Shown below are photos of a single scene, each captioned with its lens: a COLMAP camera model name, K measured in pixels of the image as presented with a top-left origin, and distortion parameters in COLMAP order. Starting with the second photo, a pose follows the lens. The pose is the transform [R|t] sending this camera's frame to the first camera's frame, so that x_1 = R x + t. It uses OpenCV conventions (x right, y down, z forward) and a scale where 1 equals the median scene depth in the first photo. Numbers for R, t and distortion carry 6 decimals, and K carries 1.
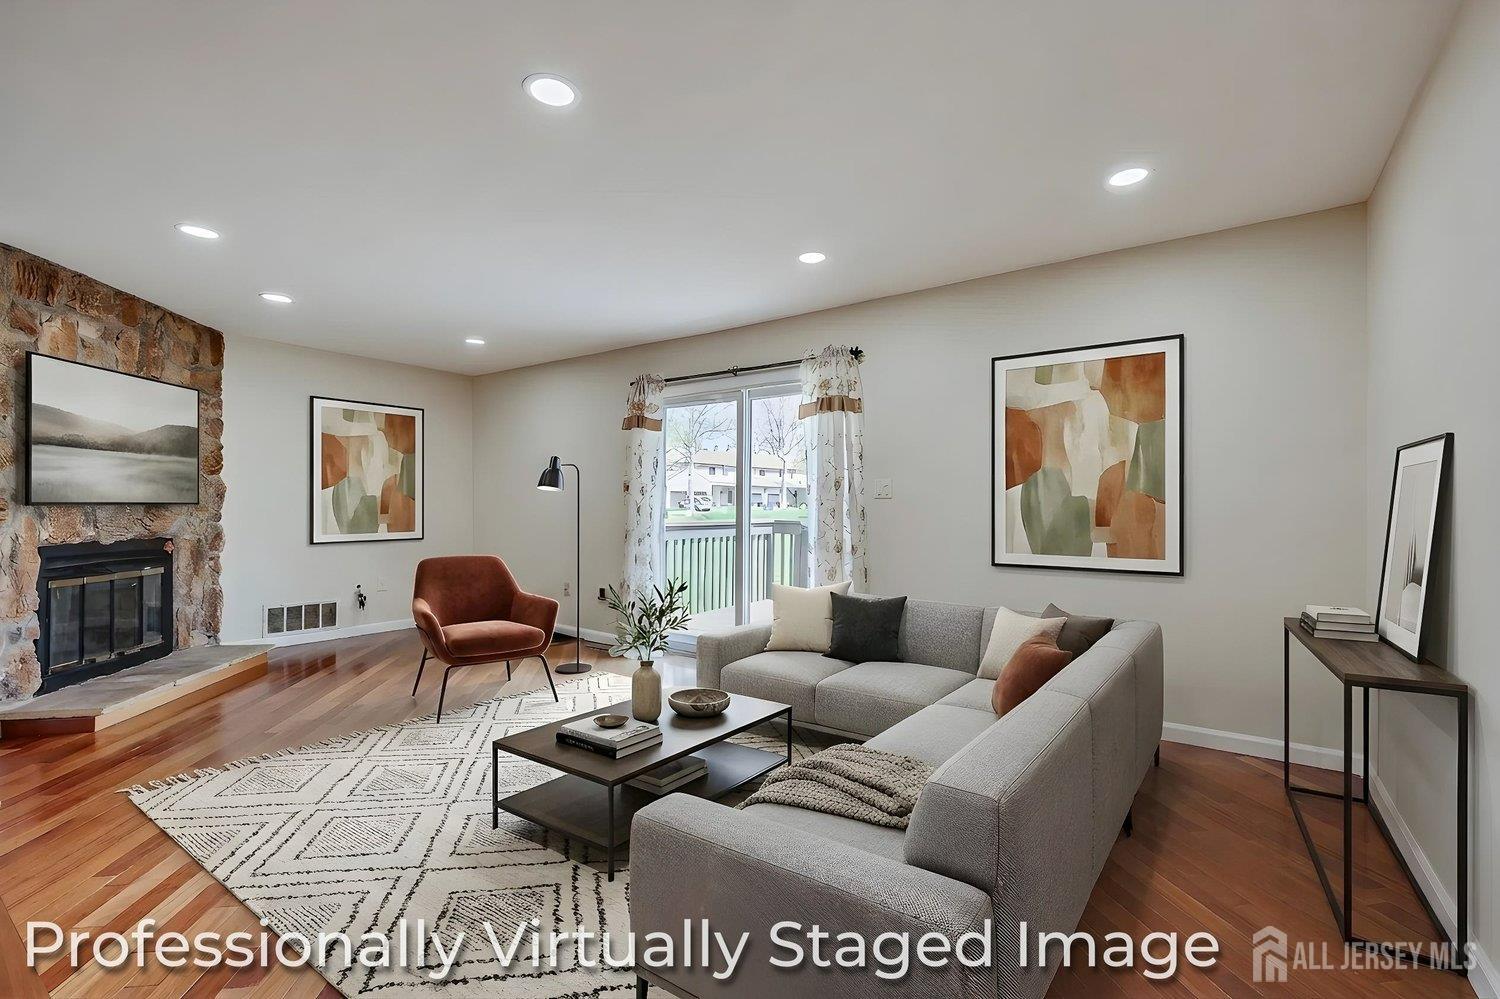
lens RADIAL K [[661.8, 0, 755.4], [0, 661.8, 504.3], [0, 0, 1]] dist [-0.001729, -0.001696]
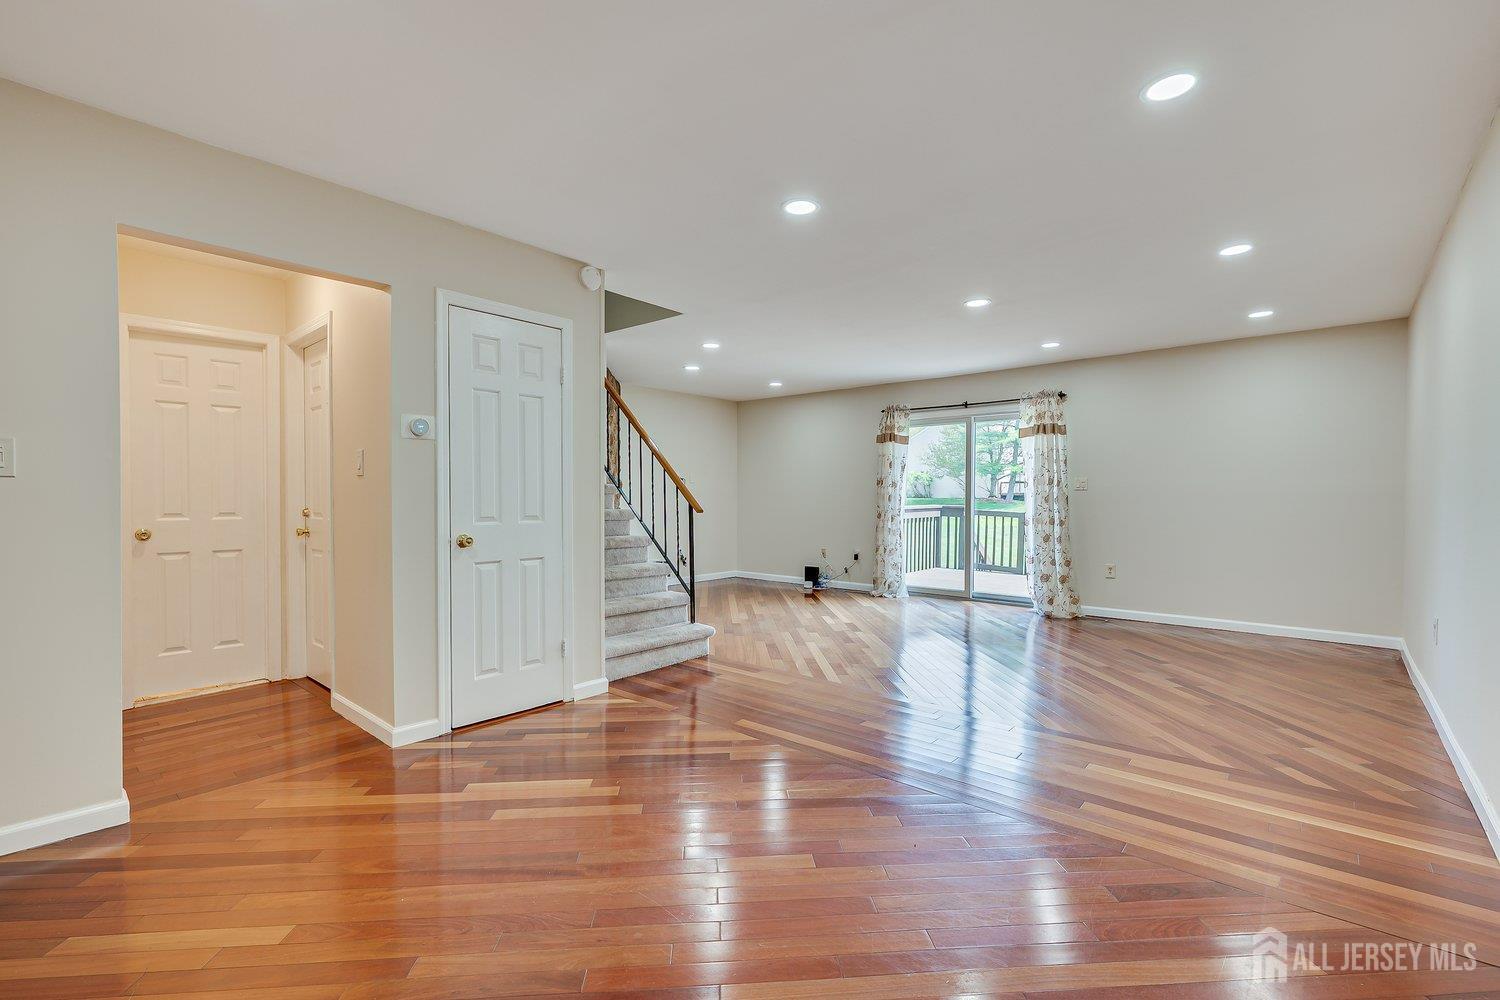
lens RADIAL K [[700.9, 0, 744.5], [0, 700.9, 504.7], [0, 0, 1]] dist [-0.002794, -0.000912]
pose [[0.997813, -0.006323, -0.065793, -0.423612], [0.007467, 0.999825, 0.017148, -0.006410], [0.065673, -0.017602, 0.997686, -0.604065]]
